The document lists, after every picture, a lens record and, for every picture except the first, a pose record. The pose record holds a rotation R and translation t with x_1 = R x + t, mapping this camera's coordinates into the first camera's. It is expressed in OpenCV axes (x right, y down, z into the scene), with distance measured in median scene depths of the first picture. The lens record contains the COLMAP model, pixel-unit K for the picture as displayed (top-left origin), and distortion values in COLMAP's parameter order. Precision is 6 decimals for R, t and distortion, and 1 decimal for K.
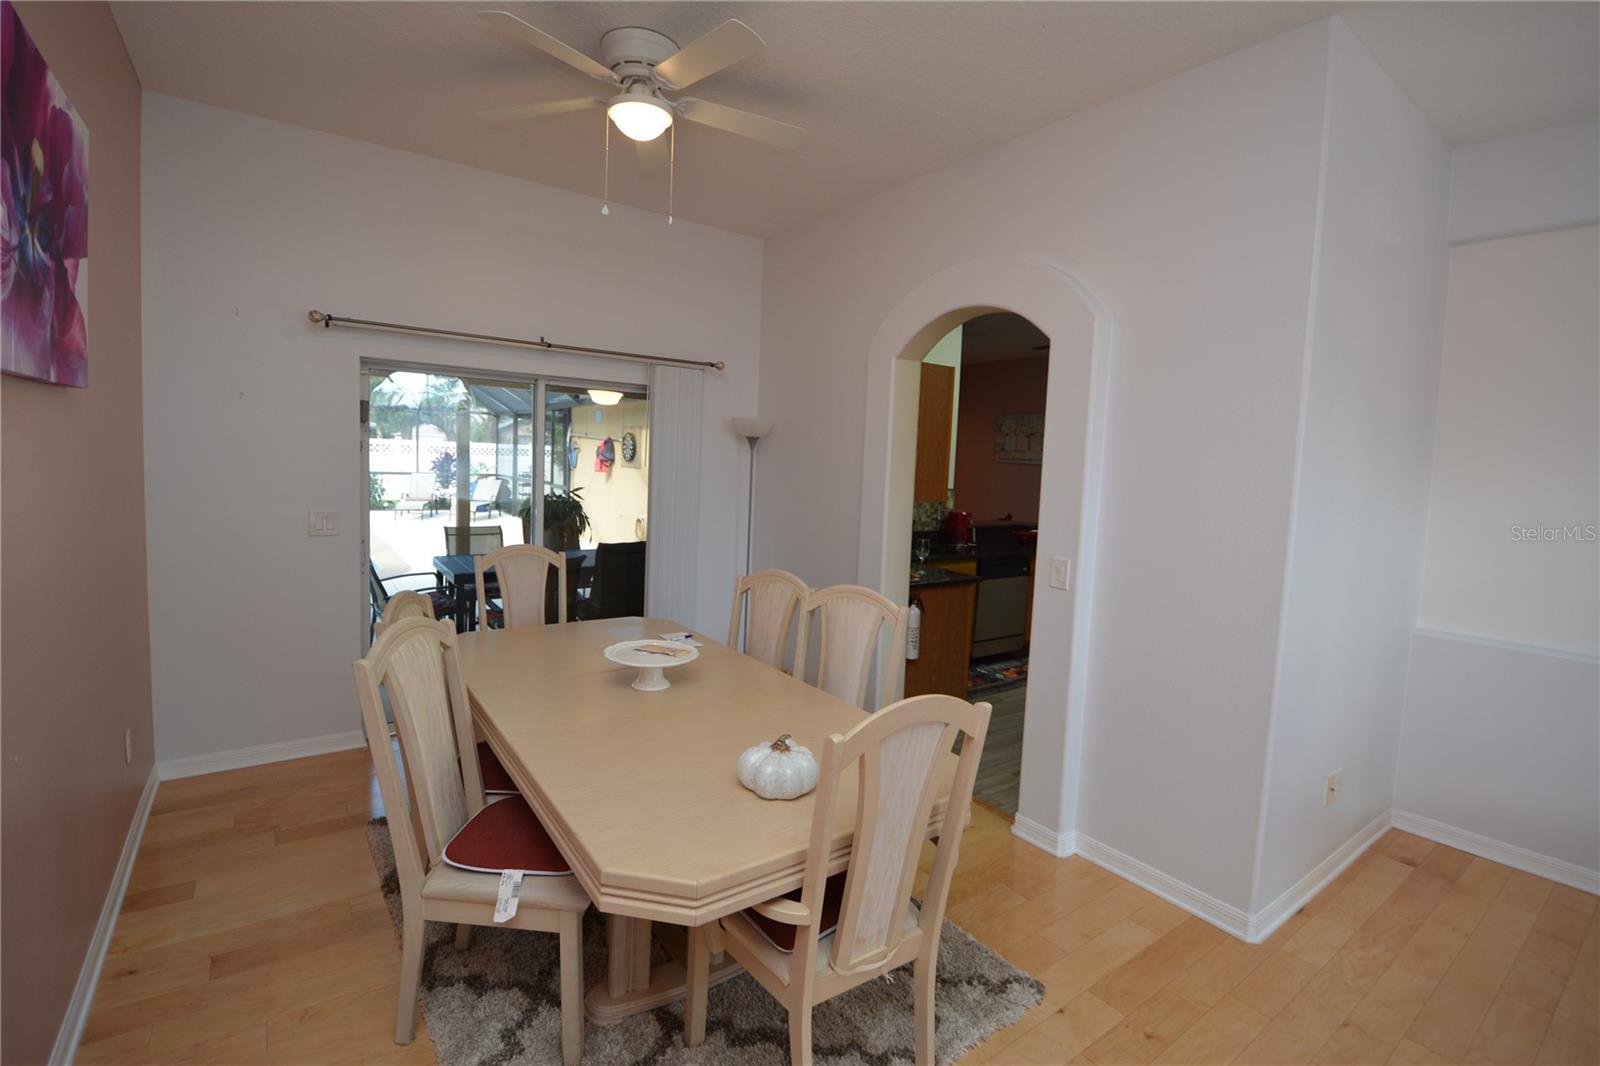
lens RADIAL K [[715.1, 0, 797.4], [0, 715.1, 510.7], [0, 0, 1]] dist [0.011286, -0.019987]
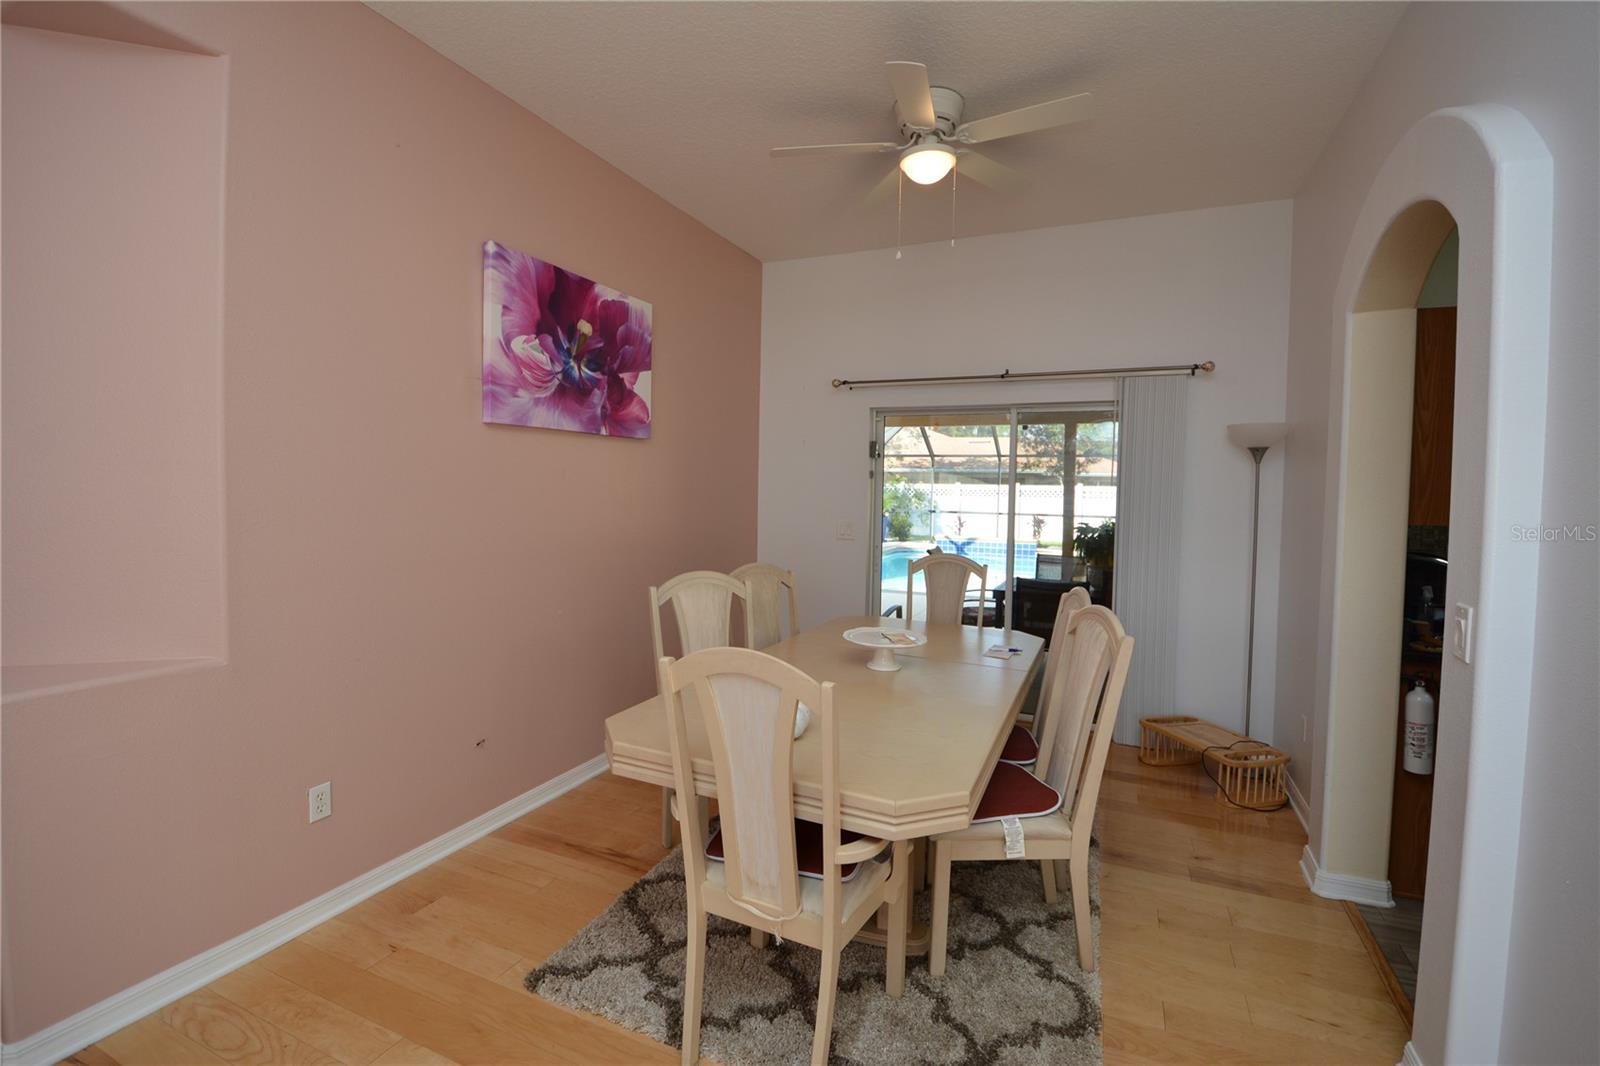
lens RADIAL K [[715.1, 0, 797.4], [0, 715.1, 510.7], [0, 0, 1]] dist [0.011286, -0.019987]
pose [[0.503795, -0.002640, -0.863819, 0.658104], [-0.062790, 0.997238, -0.039667, 0.054563], [0.861538, 0.074223, 0.502238, 0.299347]]
